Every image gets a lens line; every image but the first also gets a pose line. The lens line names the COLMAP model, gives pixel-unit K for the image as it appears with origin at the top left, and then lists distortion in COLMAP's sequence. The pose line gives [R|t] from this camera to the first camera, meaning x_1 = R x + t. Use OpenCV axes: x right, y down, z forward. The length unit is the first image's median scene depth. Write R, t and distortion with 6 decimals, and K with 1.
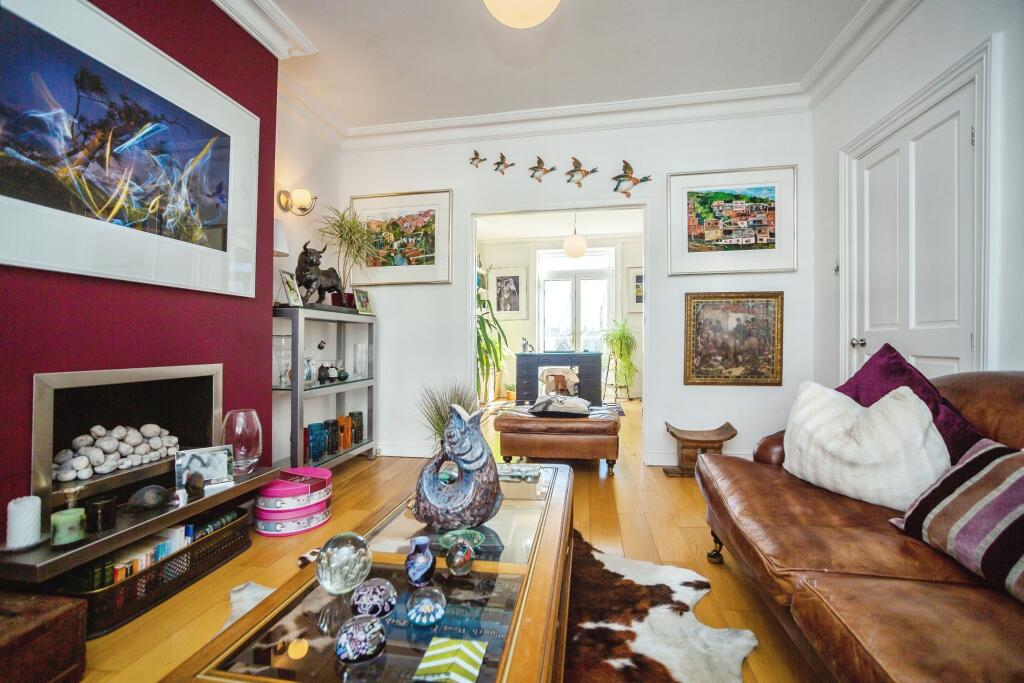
lens RADIAL K [[437.3, 0, 513.0], [0, 437.3, 341.2], [0, 0, 1]] dist [0.002812, 0.001285]
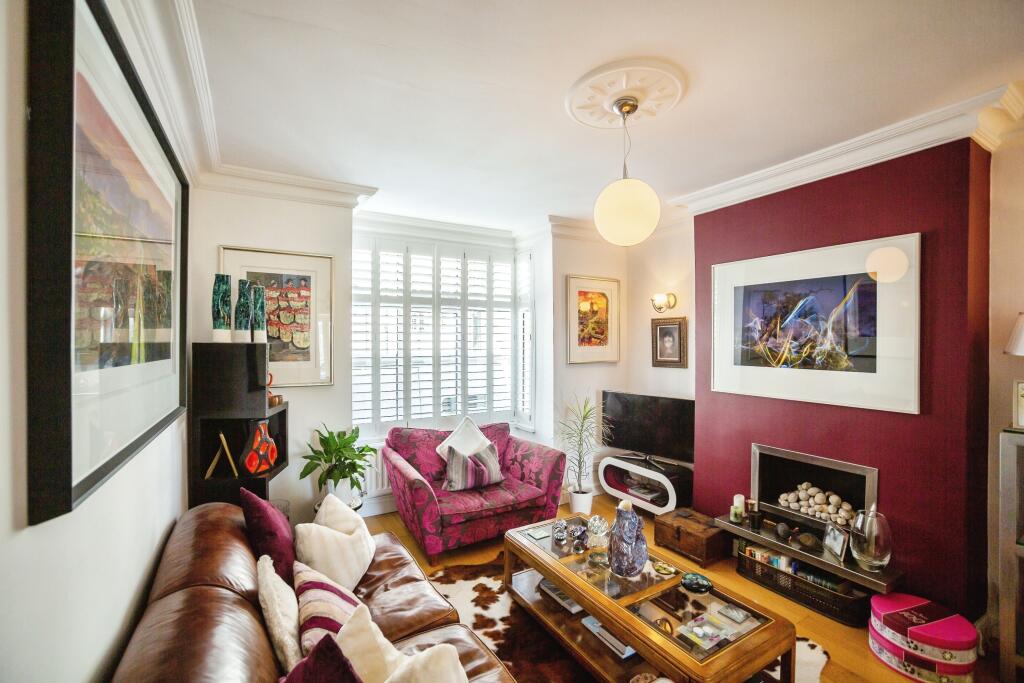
lens RADIAL K [[437.3, 0, 511.7], [0, 437.3, 342.1], [0, 0, 1]] dist [0.002812, 0.001285]
pose [[-0.755180, 0.001561, -0.655516, 0.999469], [0.002699, 0.999996, -0.000728, -0.346696], [0.655512, -0.002319, -0.755181, 1.504911]]
